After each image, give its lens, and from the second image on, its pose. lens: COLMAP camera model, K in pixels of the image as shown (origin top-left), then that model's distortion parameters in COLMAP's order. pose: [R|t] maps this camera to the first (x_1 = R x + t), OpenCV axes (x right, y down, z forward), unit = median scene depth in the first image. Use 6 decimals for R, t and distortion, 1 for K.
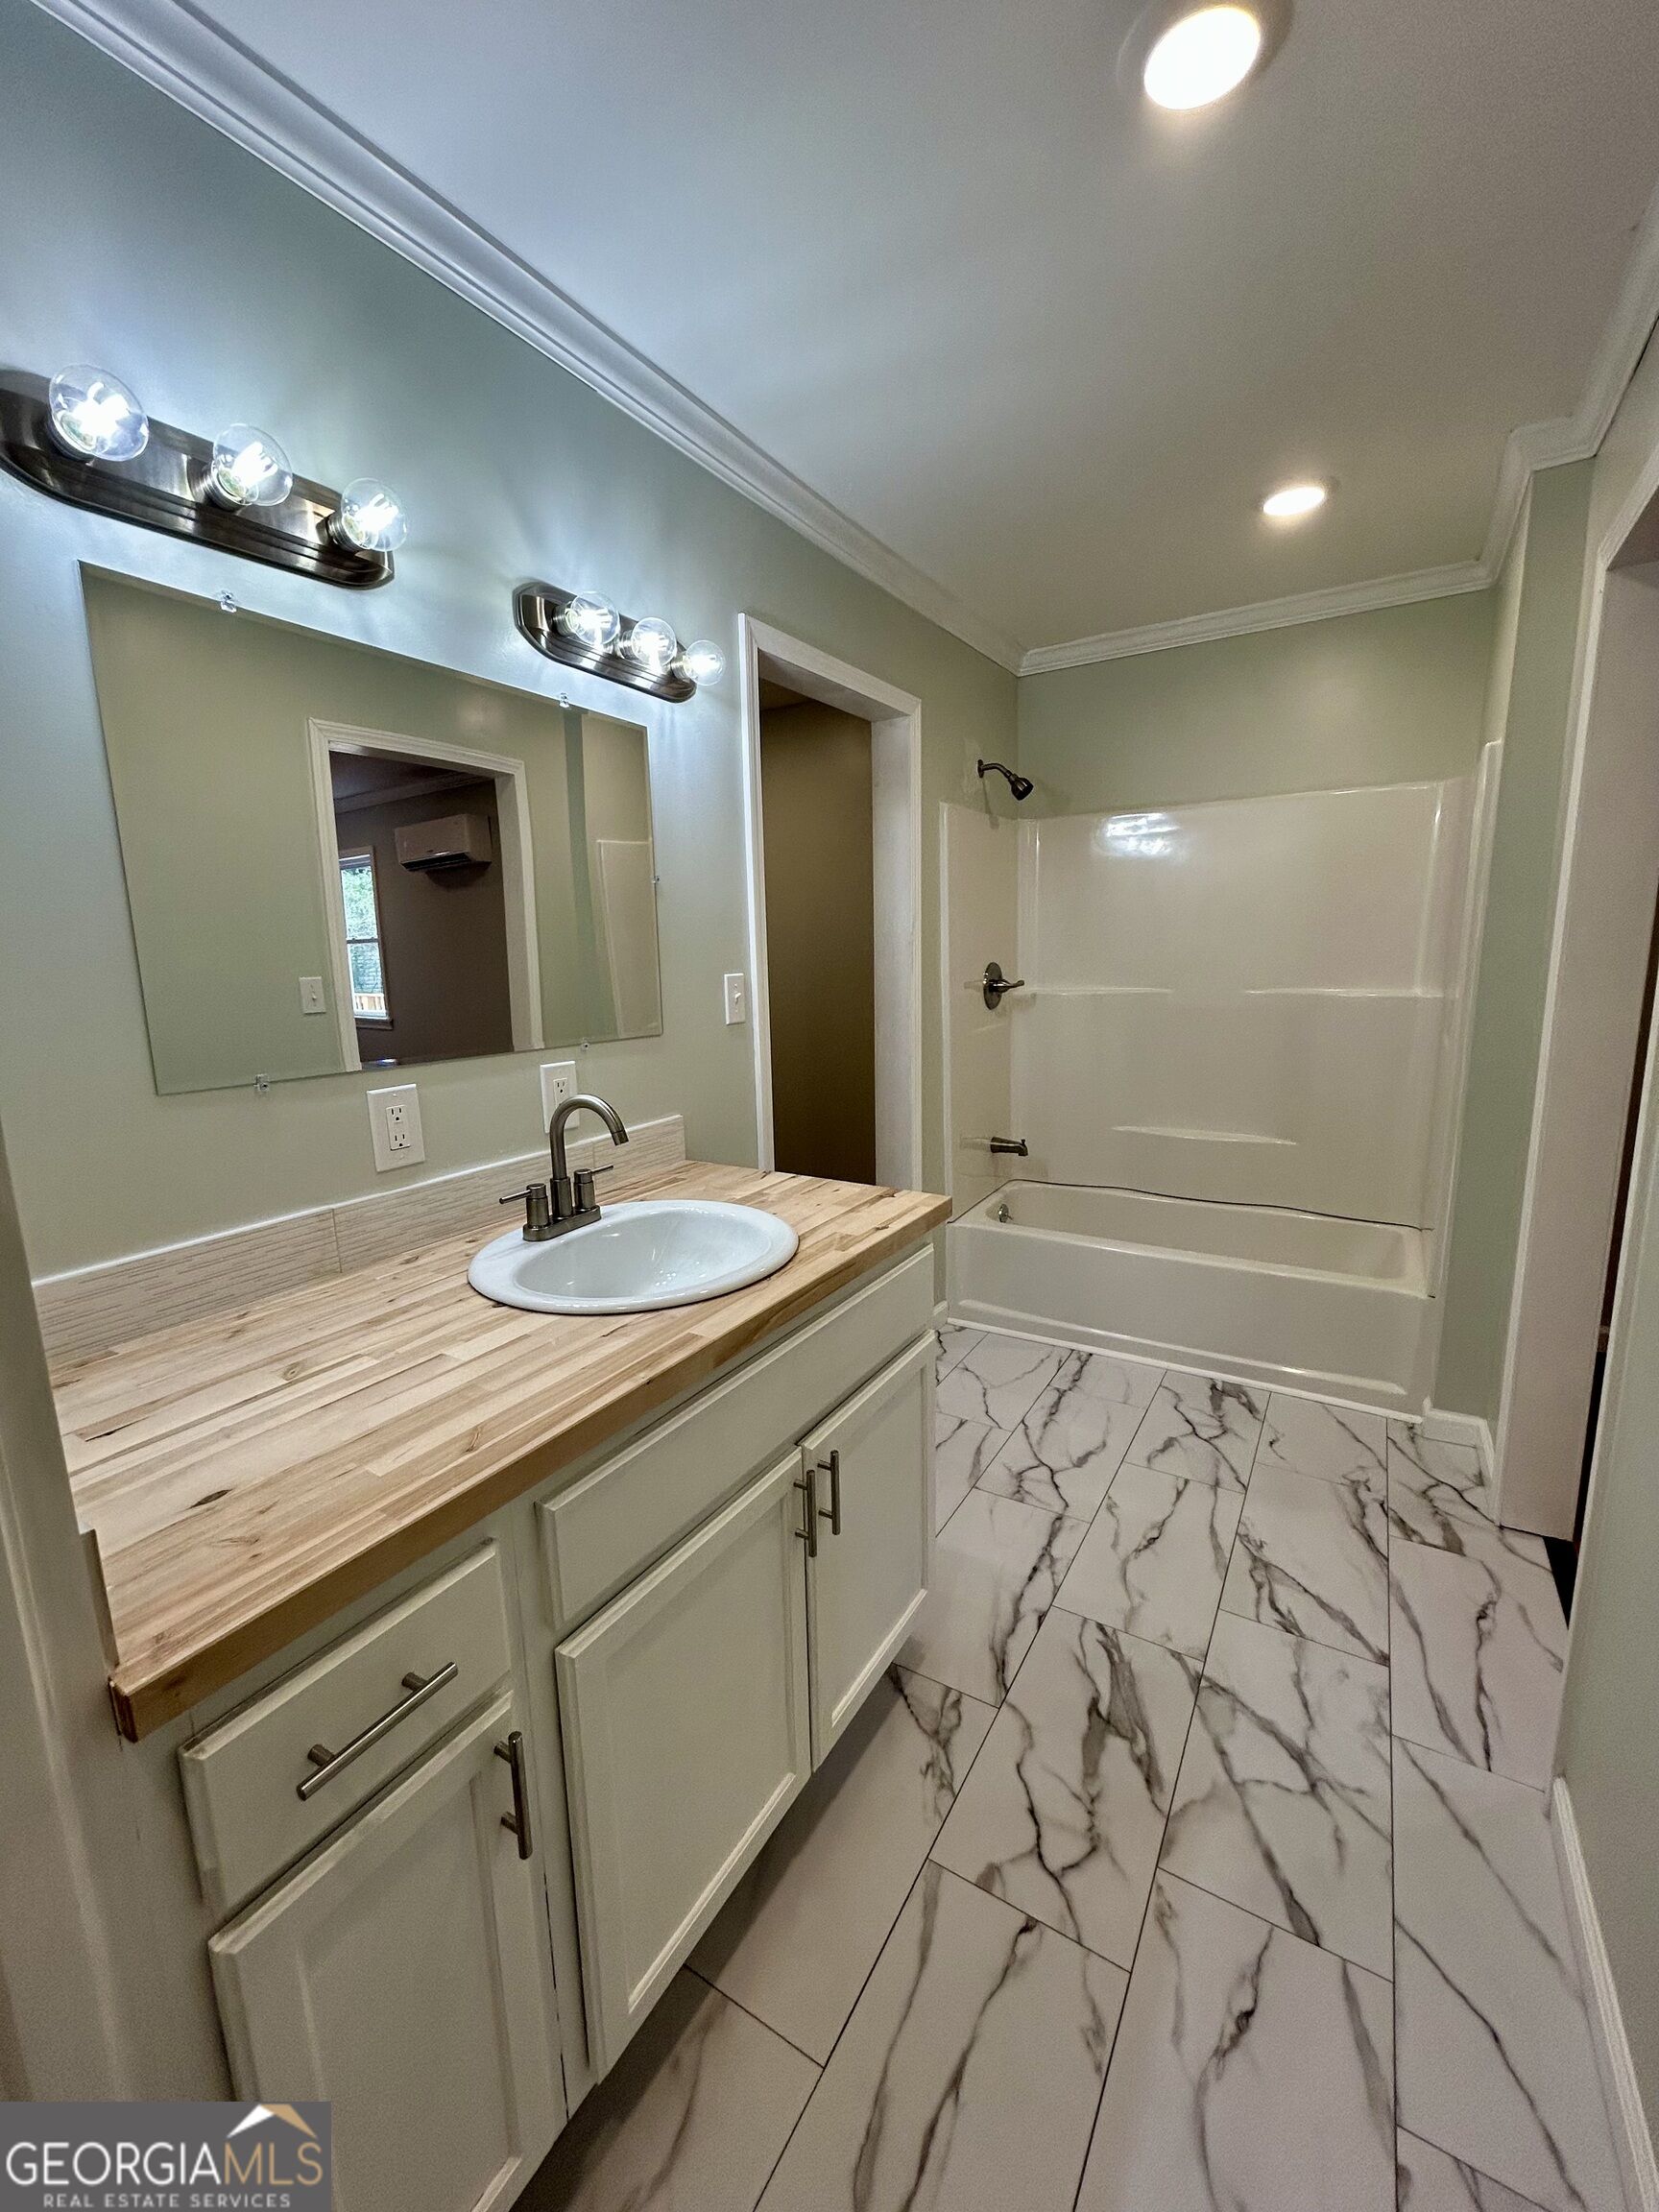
lens RADIAL K [[890.0, 0, 829.5], [0, 890.0, 1106.0], [0, 0, 1]] dist [-0.000363, 0.000527]
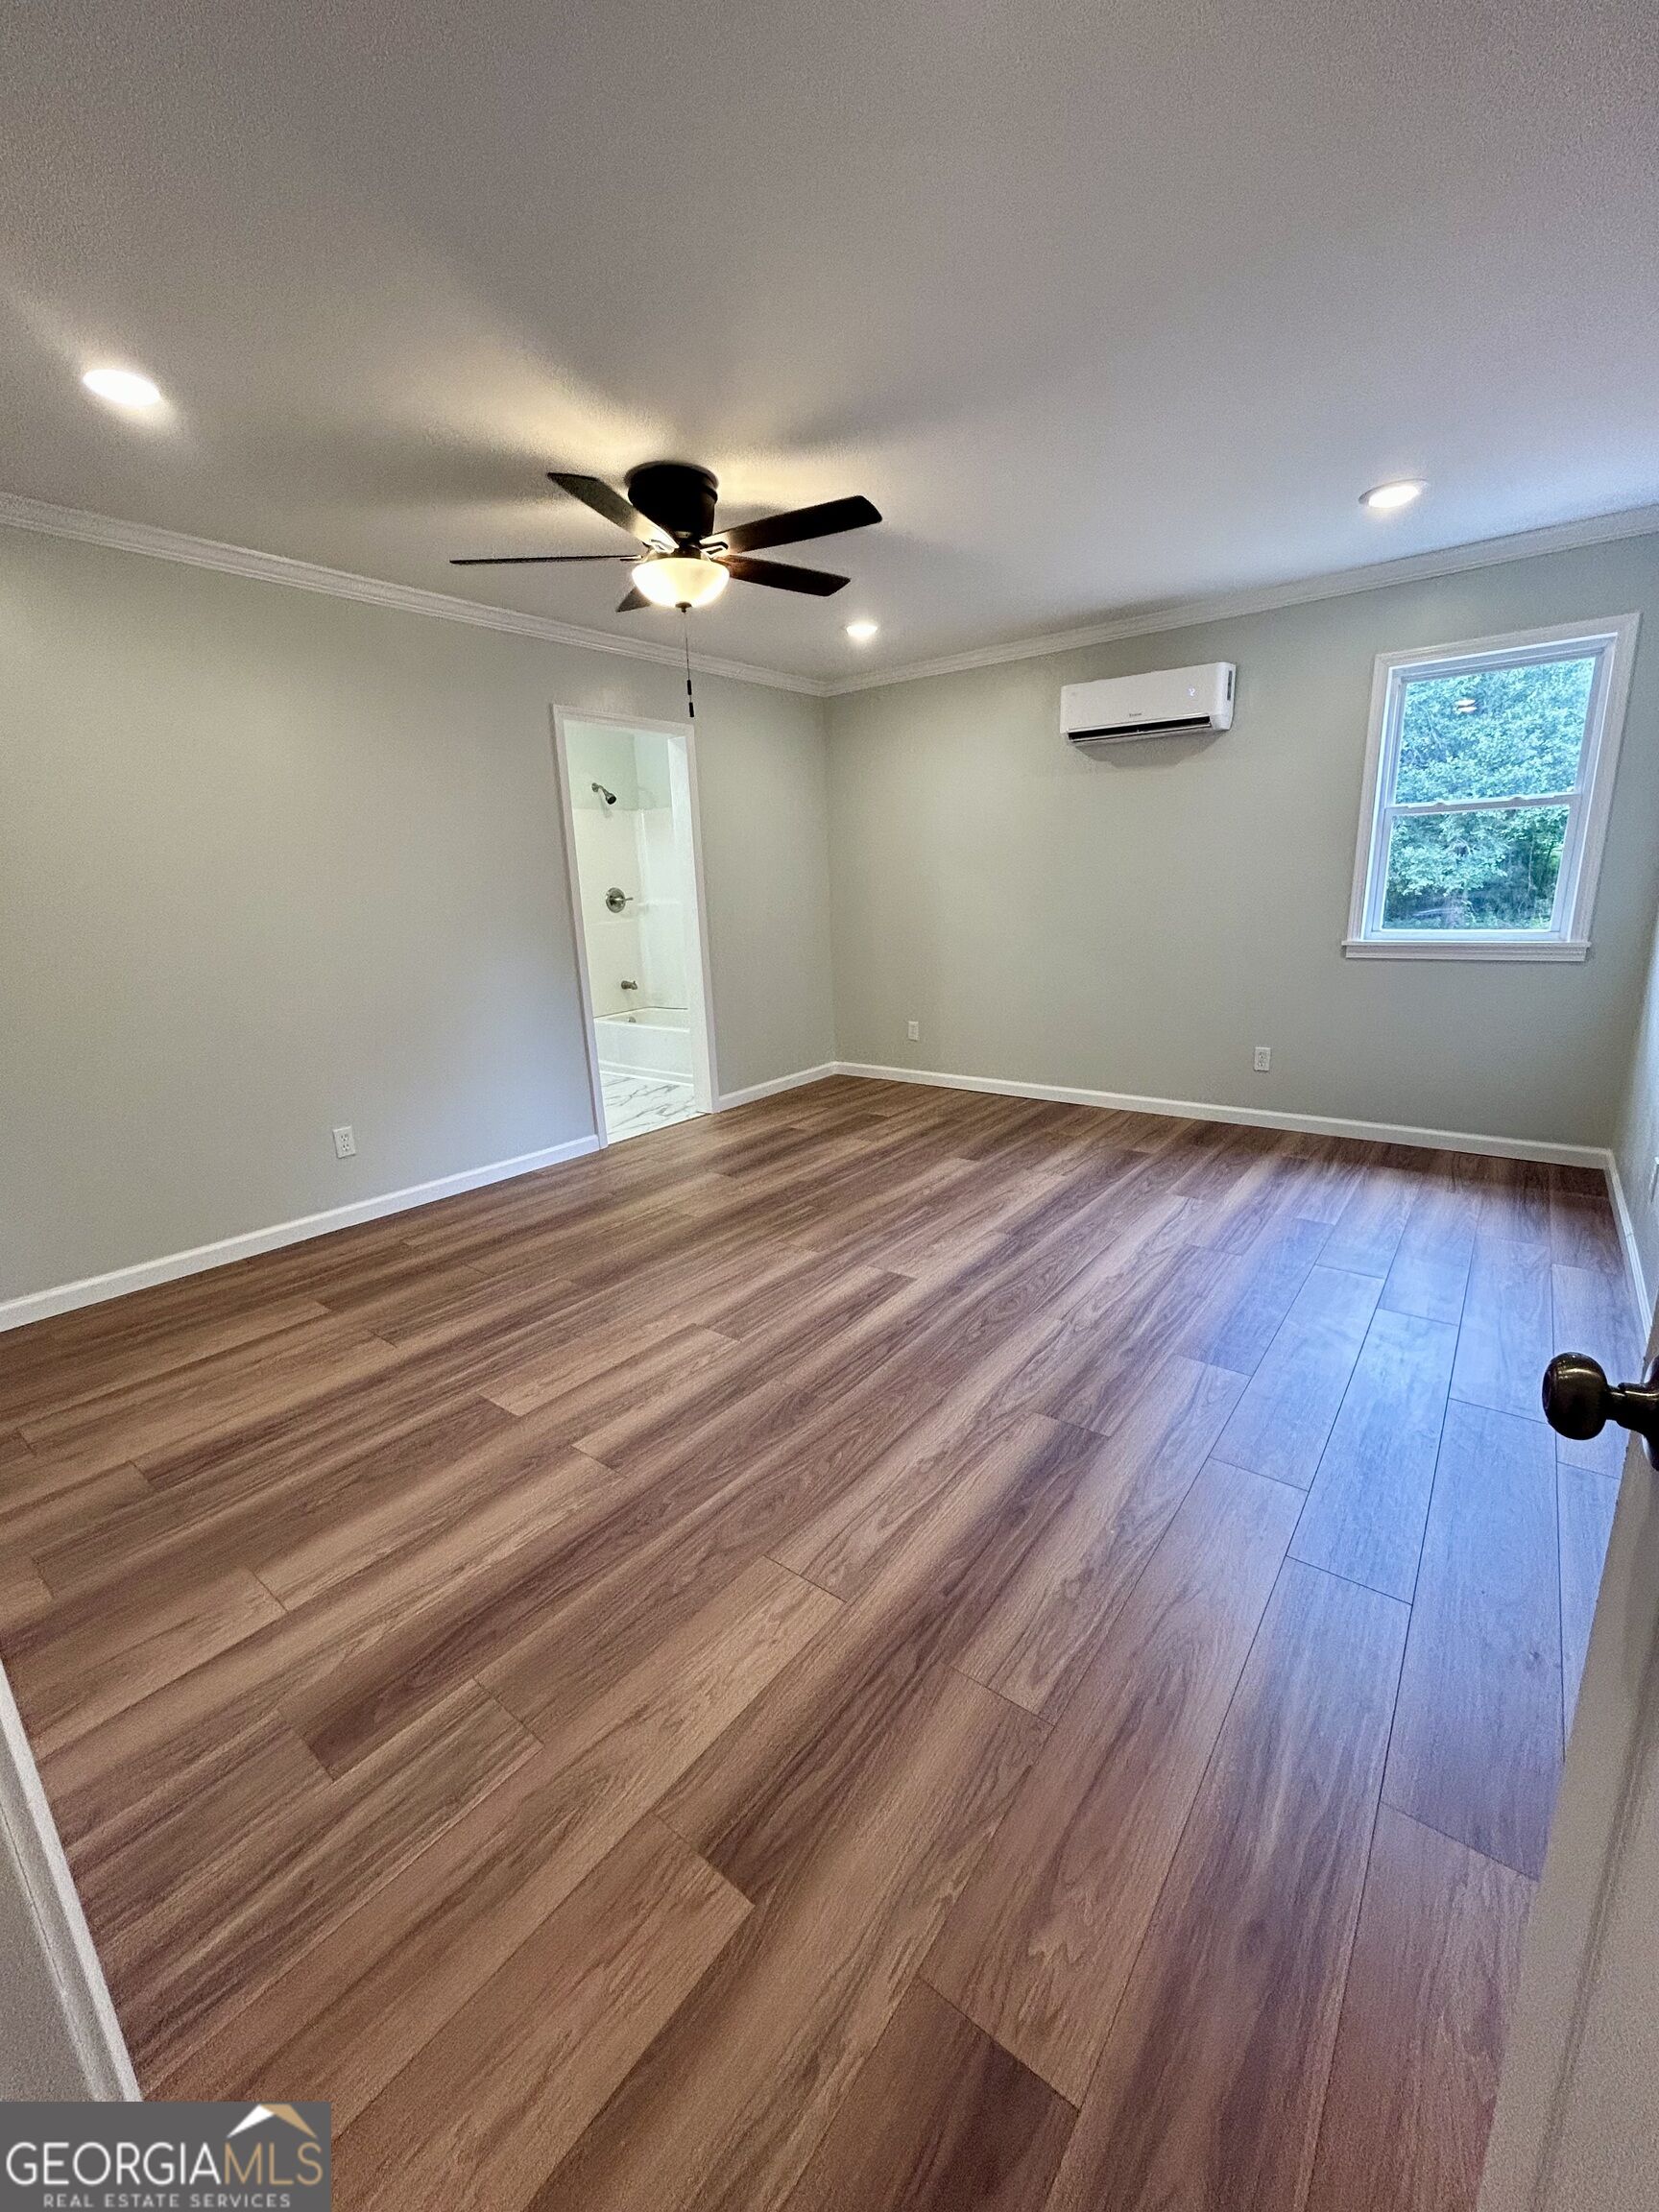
lens RADIAL K [[885.1, 0, 832.7], [0, 885.1, 1107.0], [0, 0, 1]] dist [0.001681, -0.000584]
pose [[0.993689, 0.018503, -0.110631, 1.889601], [-0.010056, 0.997024, 0.076435, 0.355446], [0.111716, -0.074840, 0.990918, -1.958596]]
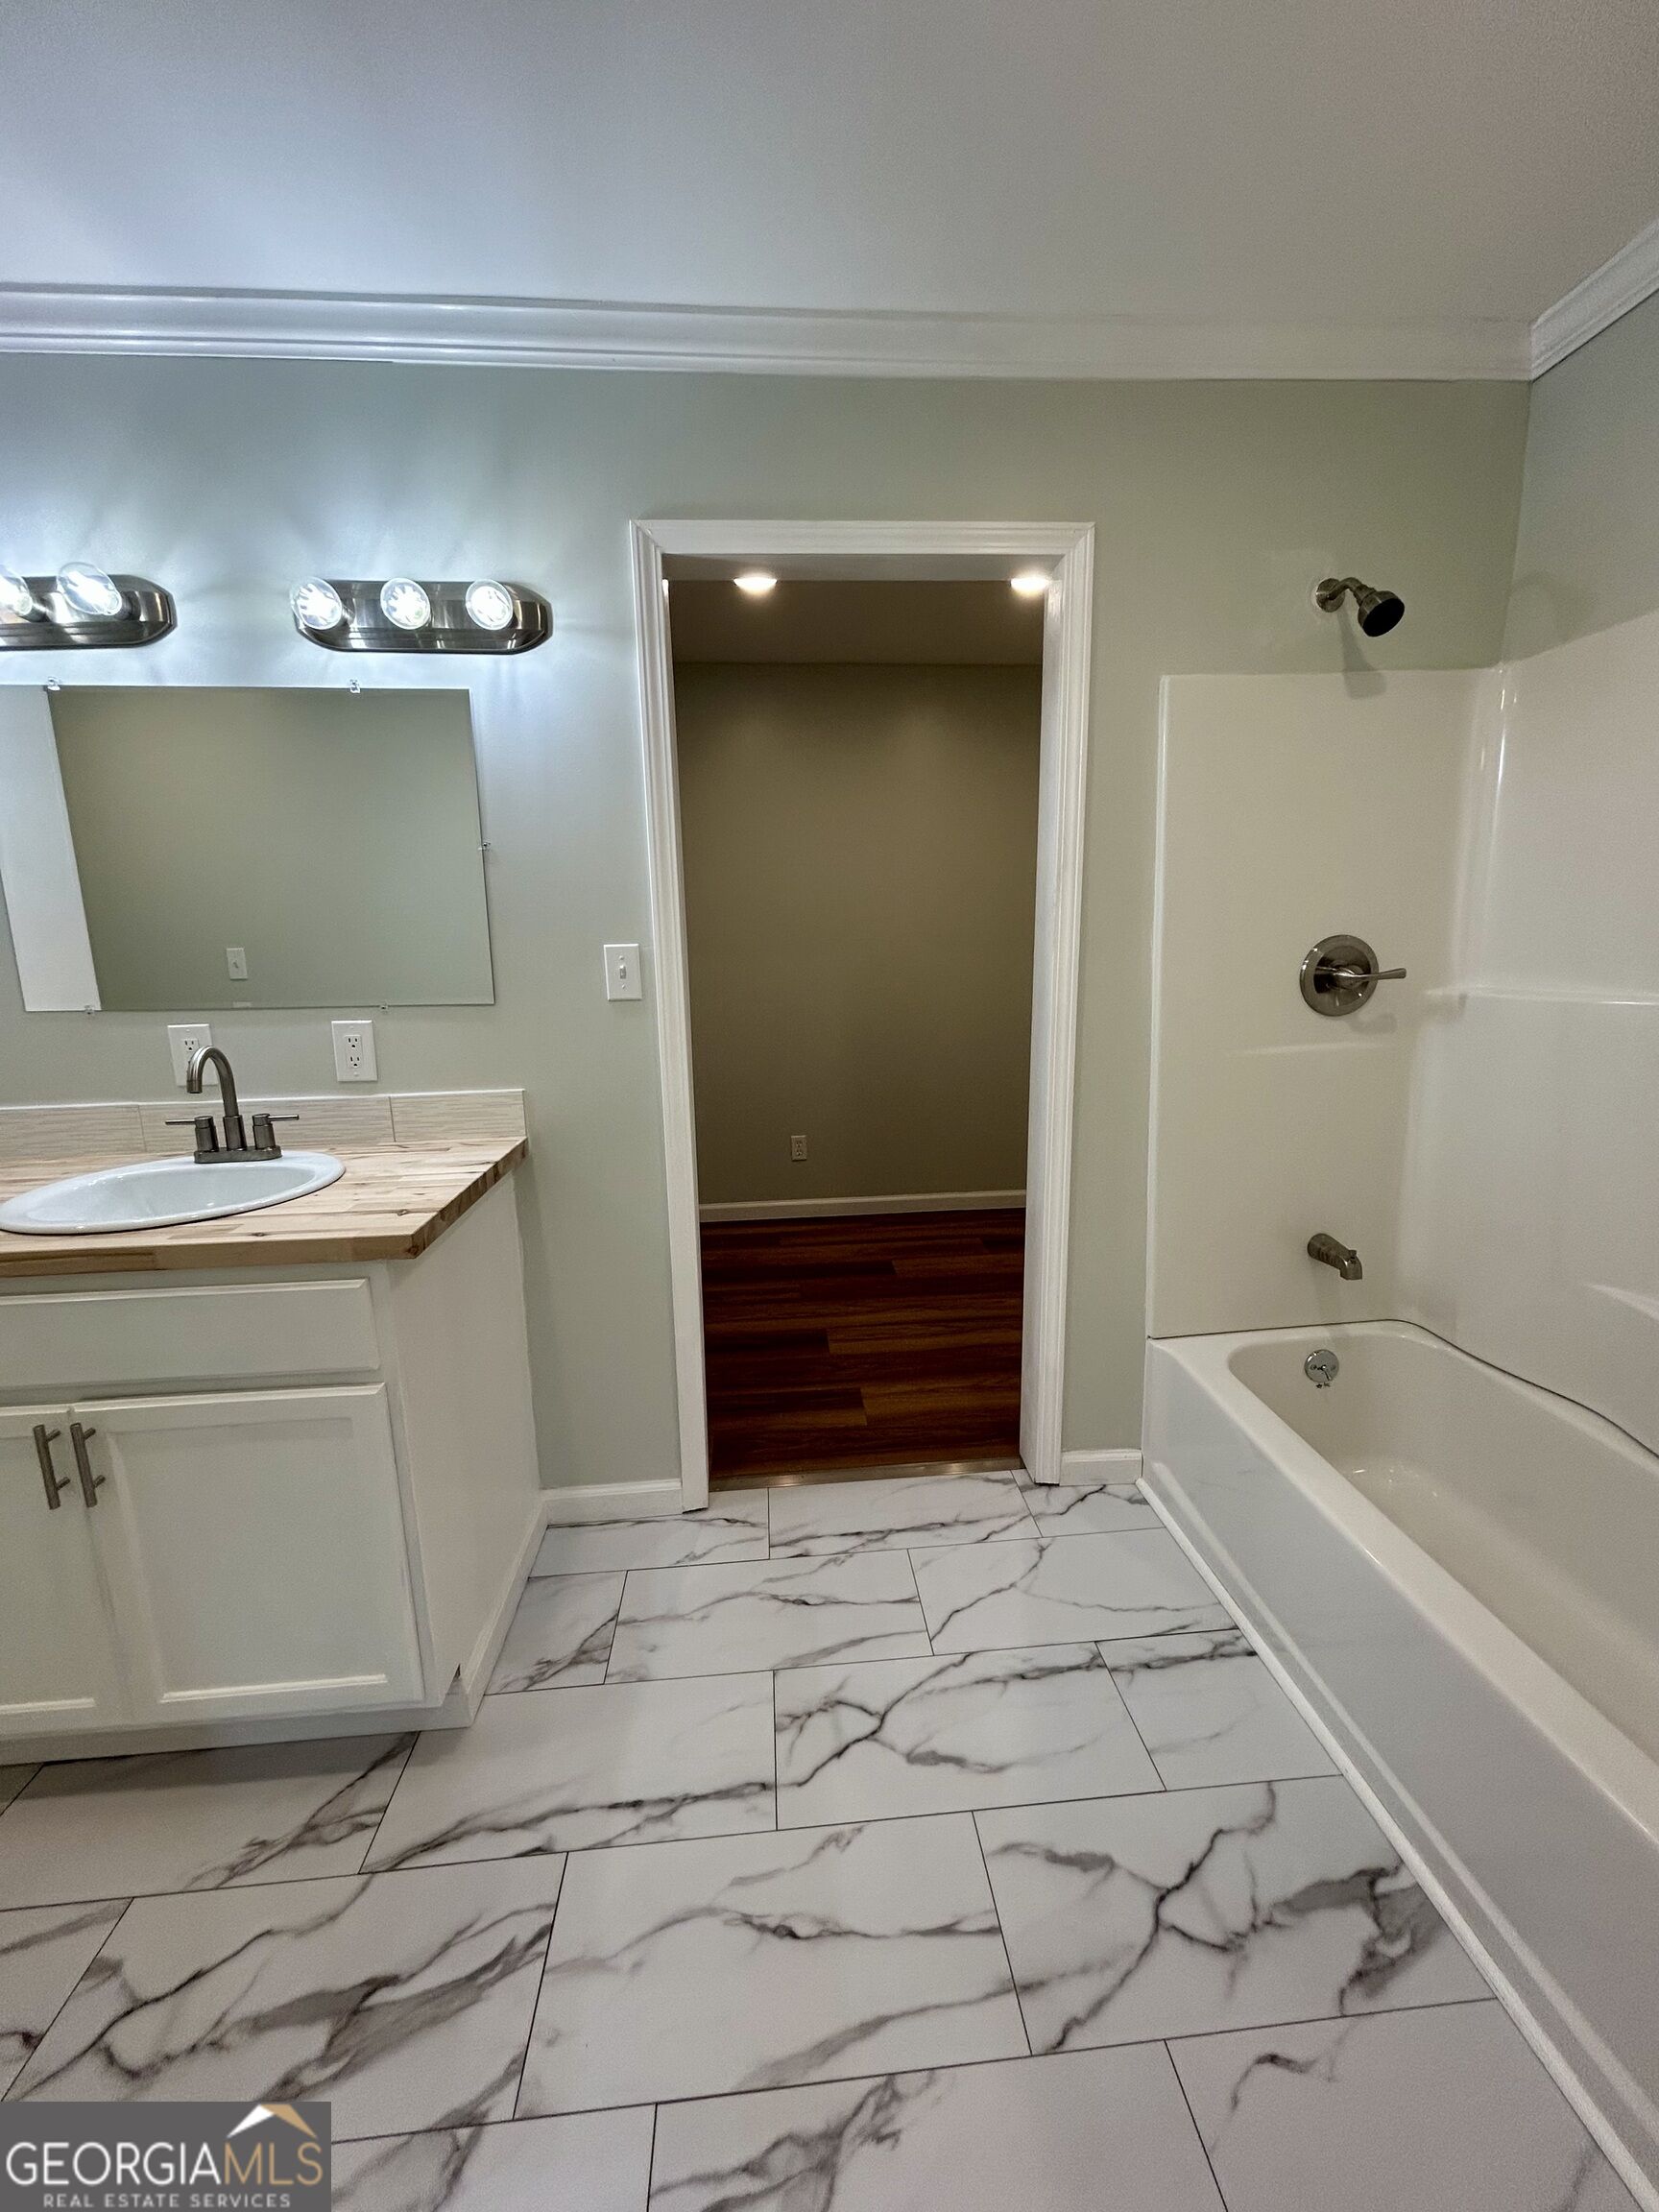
lens RADIAL K [[885.1, 0, 832.7], [0, 885.1, 1107.0], [0, 0, 1]] dist [0.001681, -0.000584]
pose [[0.588686, 0.160651, -0.792238, 0.984081], [-0.134216, 0.985875, 0.100185, -0.139171], [0.797142, 0.047353, 0.601932, 0.849697]]
